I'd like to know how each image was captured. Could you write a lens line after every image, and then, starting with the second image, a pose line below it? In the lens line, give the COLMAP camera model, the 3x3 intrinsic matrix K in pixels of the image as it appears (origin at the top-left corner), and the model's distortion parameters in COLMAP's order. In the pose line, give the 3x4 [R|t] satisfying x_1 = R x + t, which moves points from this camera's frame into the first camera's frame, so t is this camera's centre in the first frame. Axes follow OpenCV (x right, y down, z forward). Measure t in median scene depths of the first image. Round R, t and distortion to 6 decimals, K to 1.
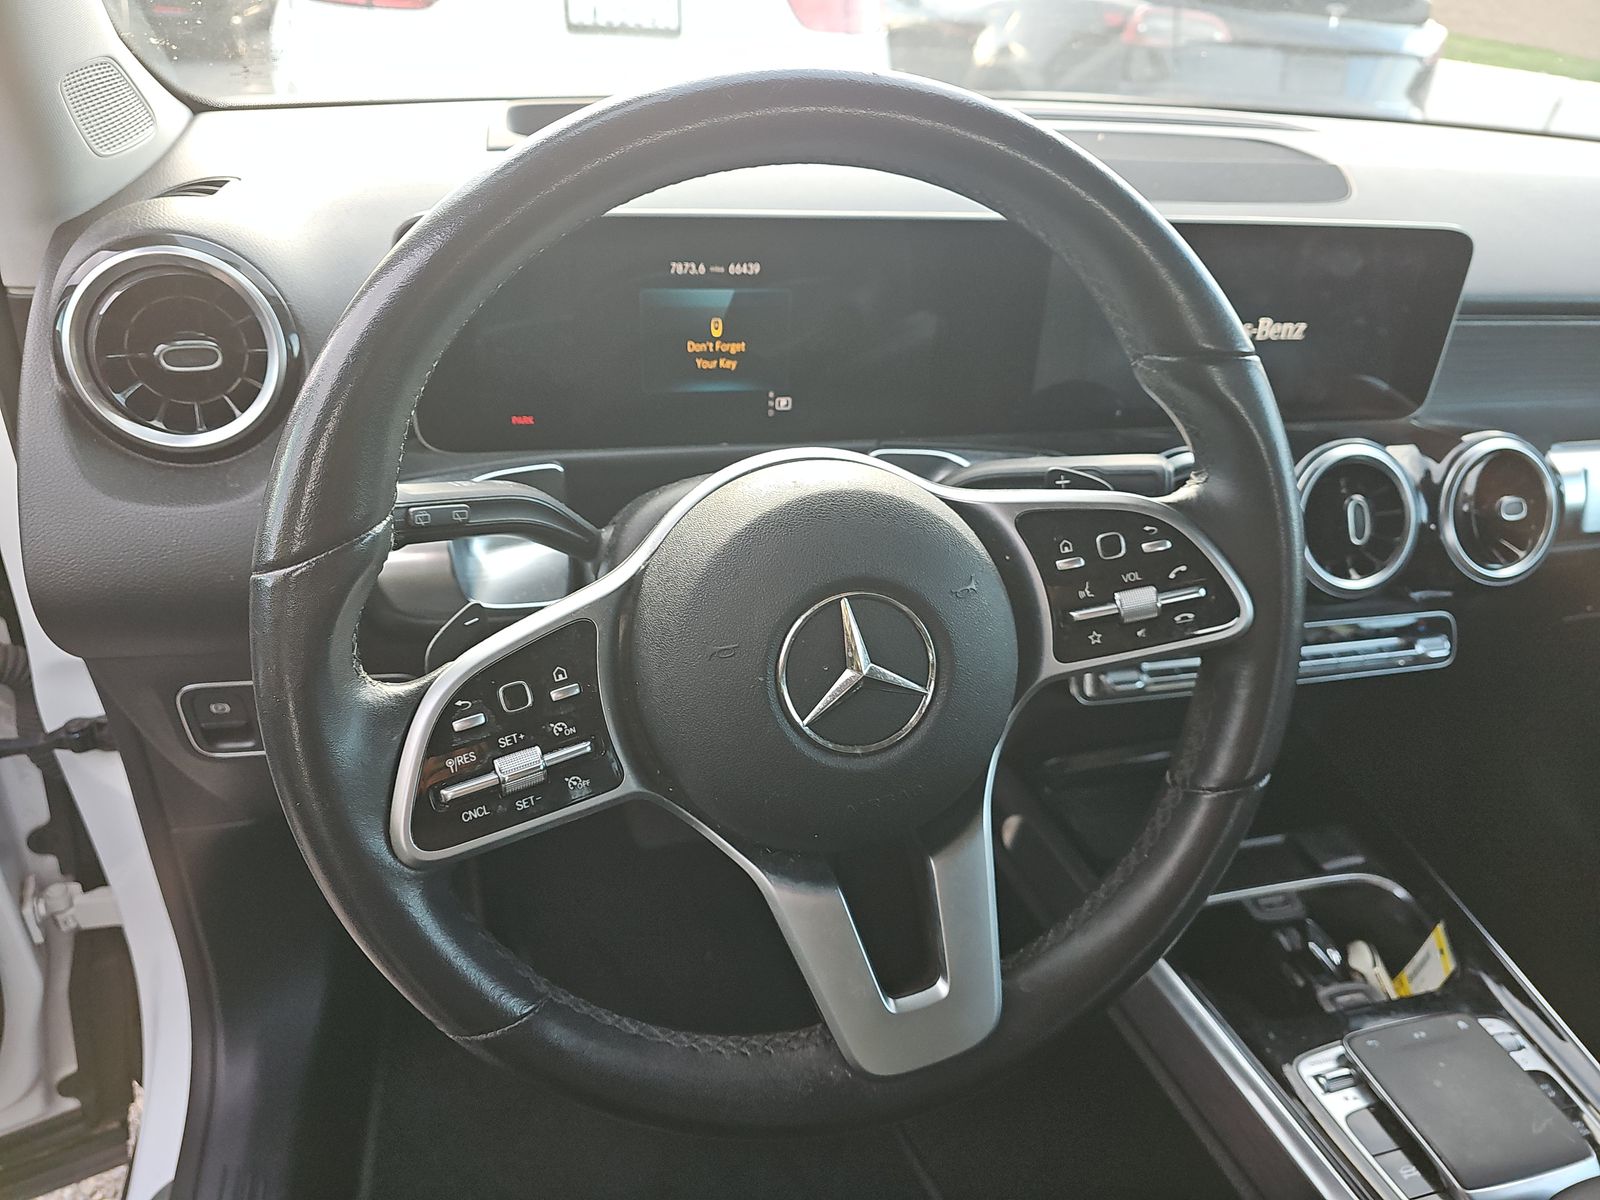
lens RADIAL K [[1063.8, 0, 808.0], [0, 1063.8, 625.1], [0, 0, 1]] dist [0.042803, -0.041625]
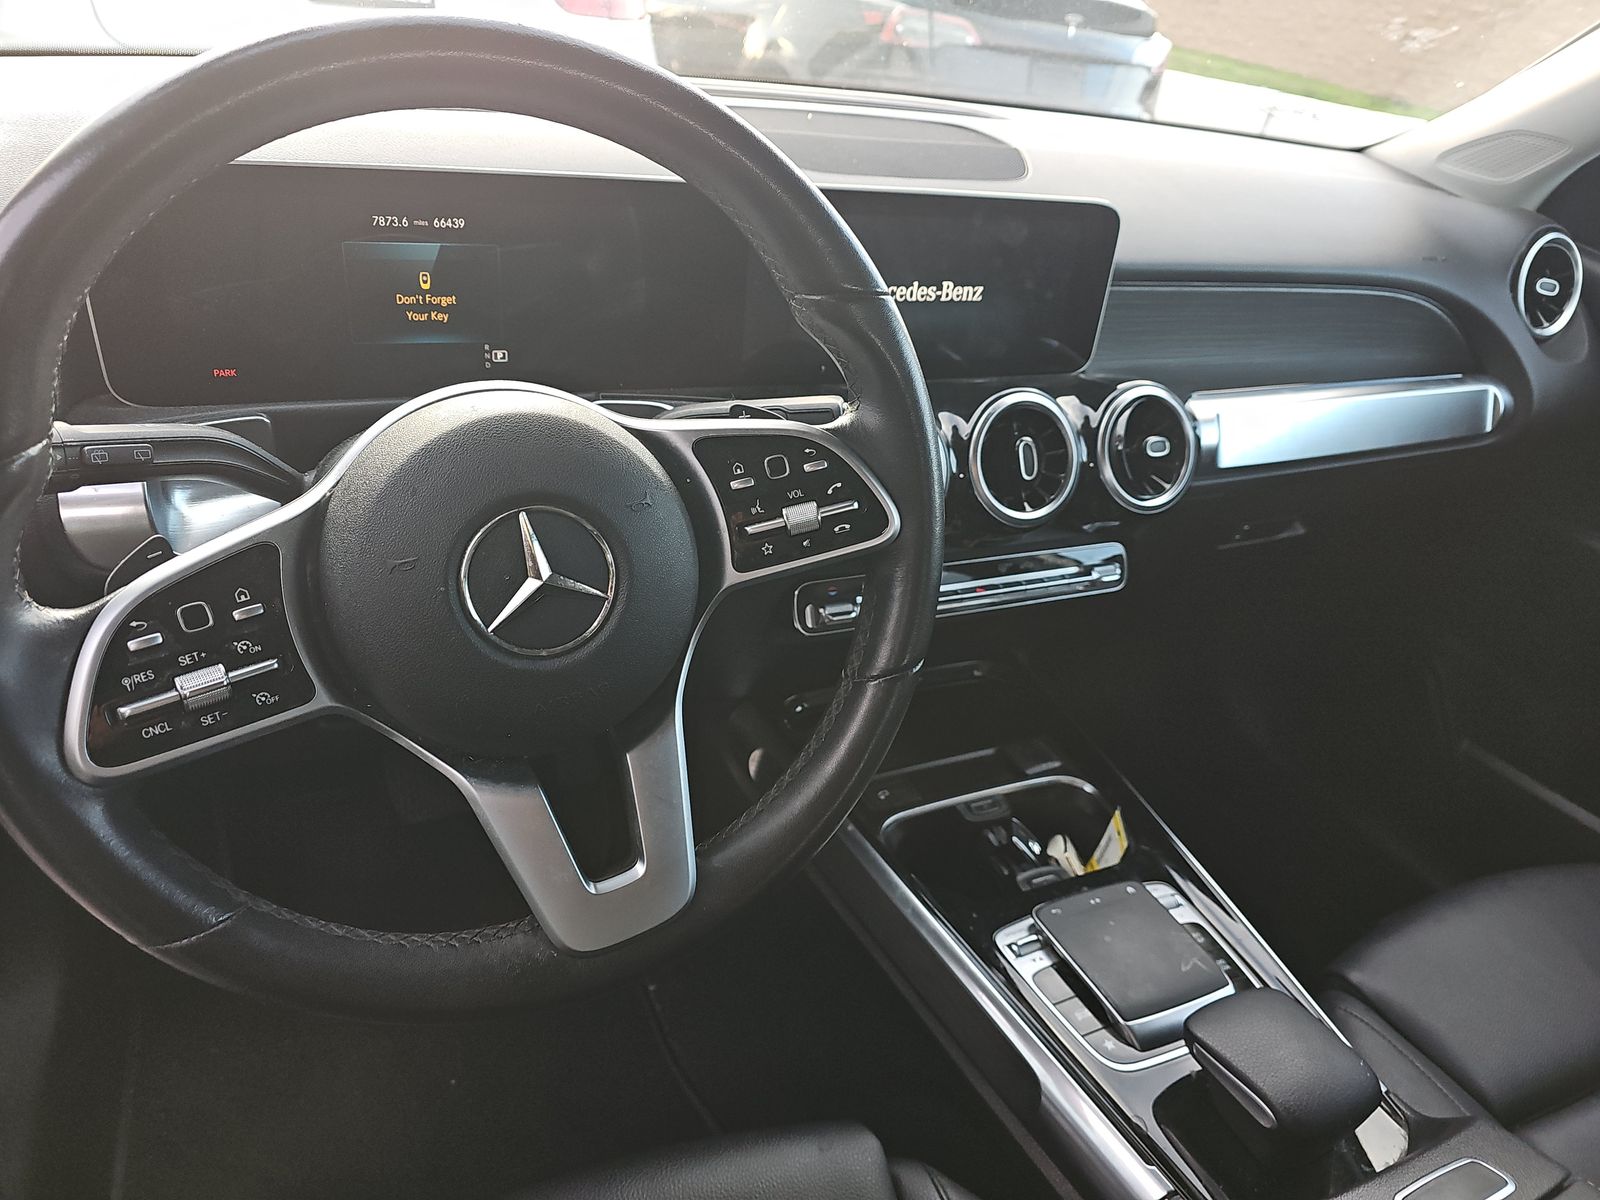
lens RADIAL K [[1063.8, 0, 808.0], [0, 1063.8, 625.1], [0, 0, 1]] dist [0.042803, -0.041625]
pose [[0.983458, -0.048988, 0.174386, 0.086700], [0.048020, 0.998799, 0.009763, 0.063973], [-0.174654, -0.001228, 0.984629, -0.084384]]
